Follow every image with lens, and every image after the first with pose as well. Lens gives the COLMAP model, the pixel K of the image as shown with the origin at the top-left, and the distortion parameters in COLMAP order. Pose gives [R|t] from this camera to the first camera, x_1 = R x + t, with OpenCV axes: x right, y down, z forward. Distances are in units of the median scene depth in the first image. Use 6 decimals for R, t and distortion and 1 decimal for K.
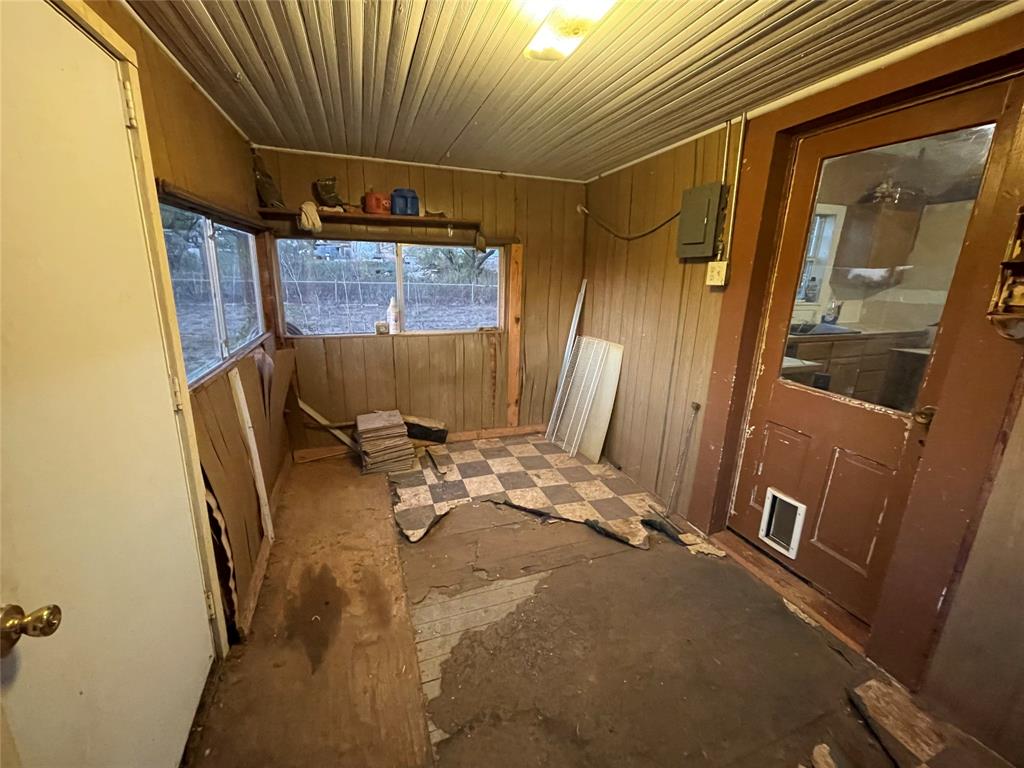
lens RADIAL K [[409.8, 0, 512.4], [0, 409.8, 375.4], [0, 0, 1]] dist [-0.001758, 0.000095]
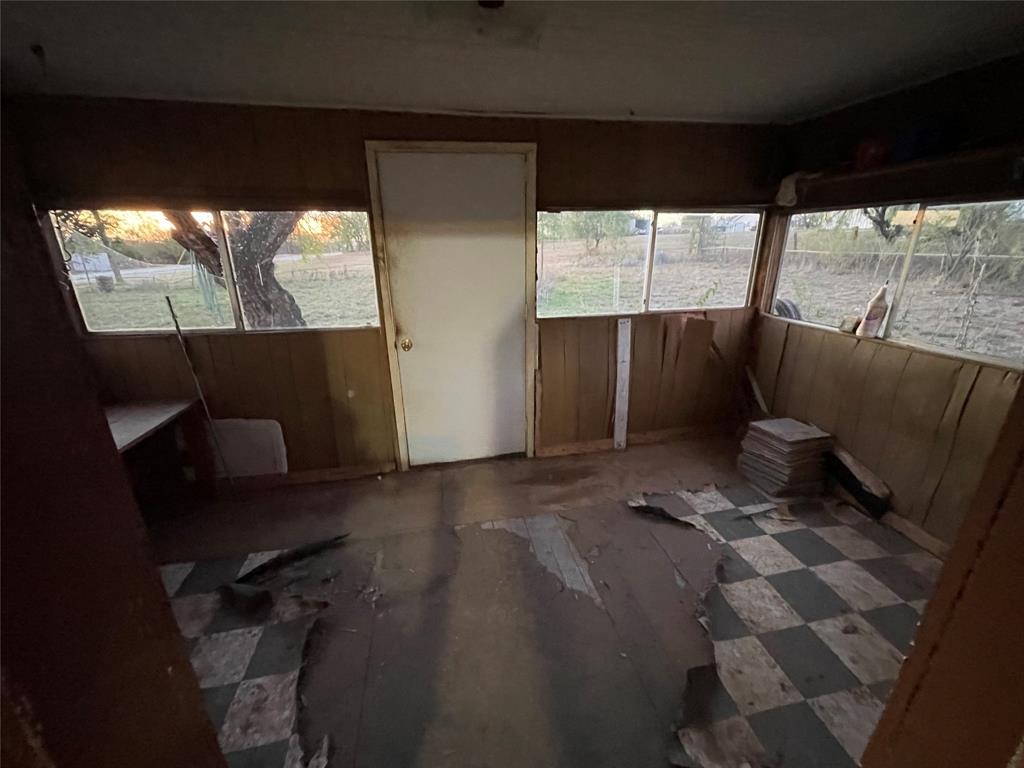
lens RADIAL K [[409.8, 0, 512.4], [0, 409.8, 375.4], [0, 0, 1]] dist [-0.001758, 0.000095]
pose [[-0.131318, 0.291030, -0.947659, 0.565497], [-0.240955, 0.917899, 0.315281, -0.132789], [0.961611, 0.269745, -0.050411, 0.532552]]
